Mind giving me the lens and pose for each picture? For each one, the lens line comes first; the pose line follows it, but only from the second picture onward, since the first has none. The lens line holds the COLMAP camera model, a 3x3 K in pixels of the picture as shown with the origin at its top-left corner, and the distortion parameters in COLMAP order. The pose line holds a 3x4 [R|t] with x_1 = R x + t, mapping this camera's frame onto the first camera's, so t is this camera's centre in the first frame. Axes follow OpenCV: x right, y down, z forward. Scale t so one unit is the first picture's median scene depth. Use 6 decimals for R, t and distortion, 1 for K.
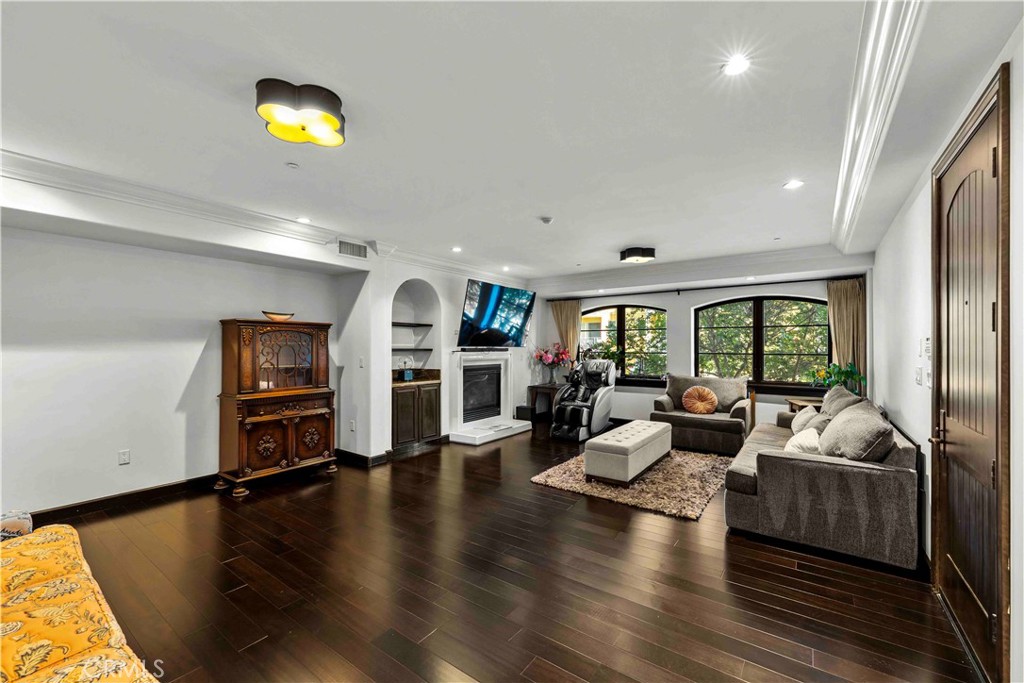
lens RADIAL K [[414.8, 0, 513.5], [0, 414.8, 343.1], [0, 0, 1]] dist [0.002307, -0.001821]
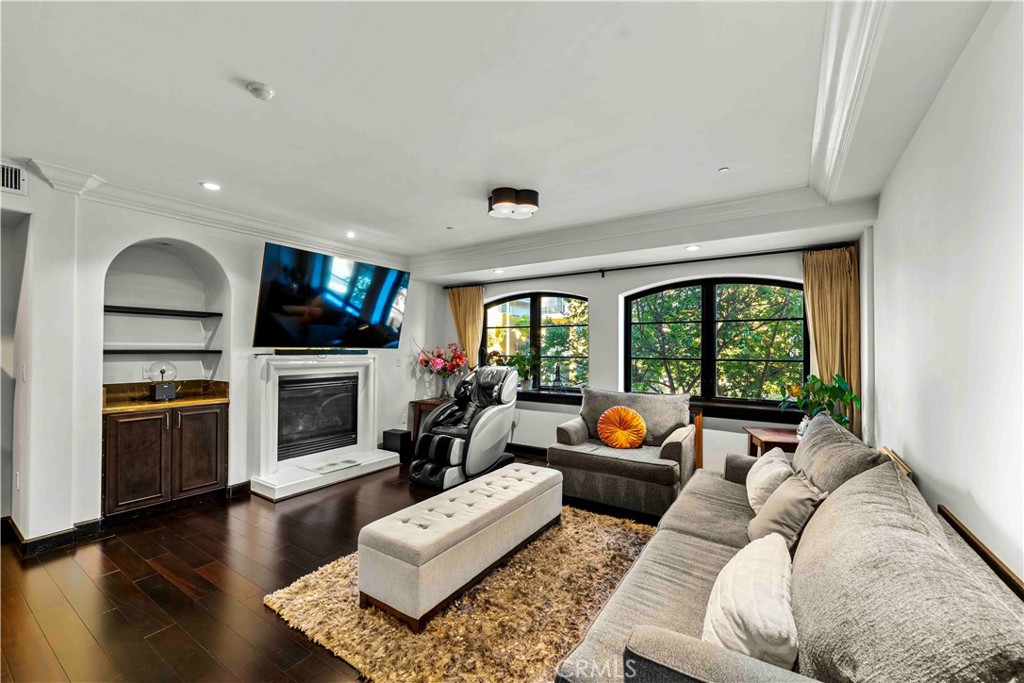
lens RADIAL K [[414.8, 0, 513.1], [0, 414.8, 342.4], [0, 0, 1]] dist [0.002307, -0.001821]
pose [[0.998993, 0.005000, 0.044593, 0.247510], [-0.004678, 0.999962, -0.007324, 0.004146], [-0.044628, 0.007108, 0.998978, 0.337003]]
